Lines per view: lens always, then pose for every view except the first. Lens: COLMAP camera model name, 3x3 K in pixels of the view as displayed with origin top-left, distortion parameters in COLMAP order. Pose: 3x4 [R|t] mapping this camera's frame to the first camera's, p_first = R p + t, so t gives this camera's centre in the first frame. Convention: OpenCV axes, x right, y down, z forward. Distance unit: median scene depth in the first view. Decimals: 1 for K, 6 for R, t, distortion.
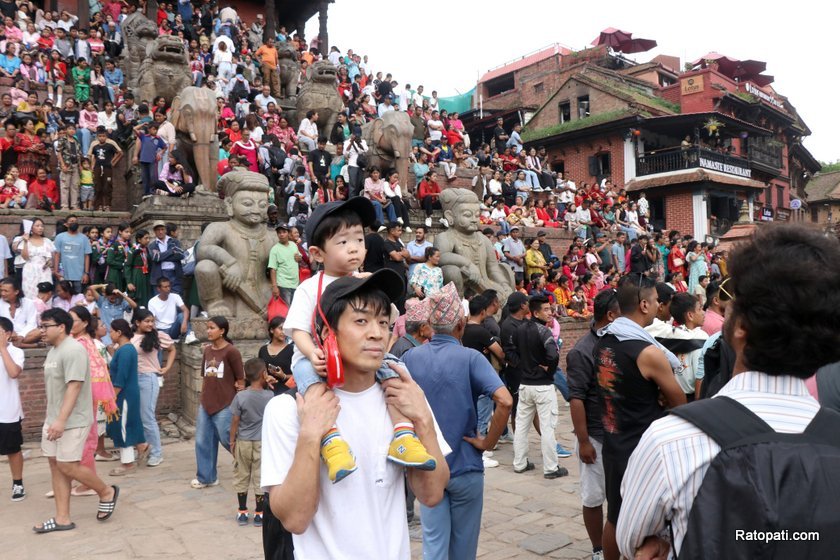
lens RADIAL K [[685.5, 0, 426.0], [0, 685.5, 278.6], [0, 0, 1]] dist [-0.160322, 0.094152]
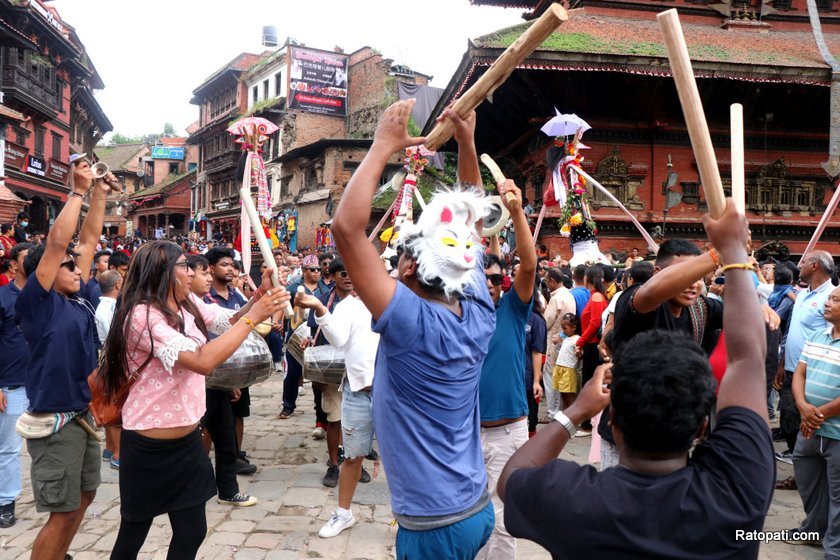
lens RADIAL K [[685.5, 0, 419.8], [0, 685.5, 278.8], [0, 0, 1]] dist [-0.160322, 0.094152]
pose [[0.567113, 0.004373, 0.823628, 0.129287], [-0.036386, 0.999143, 0.019749, 0.004407], [-0.822836, -0.041169, 0.566786, 0.170885]]
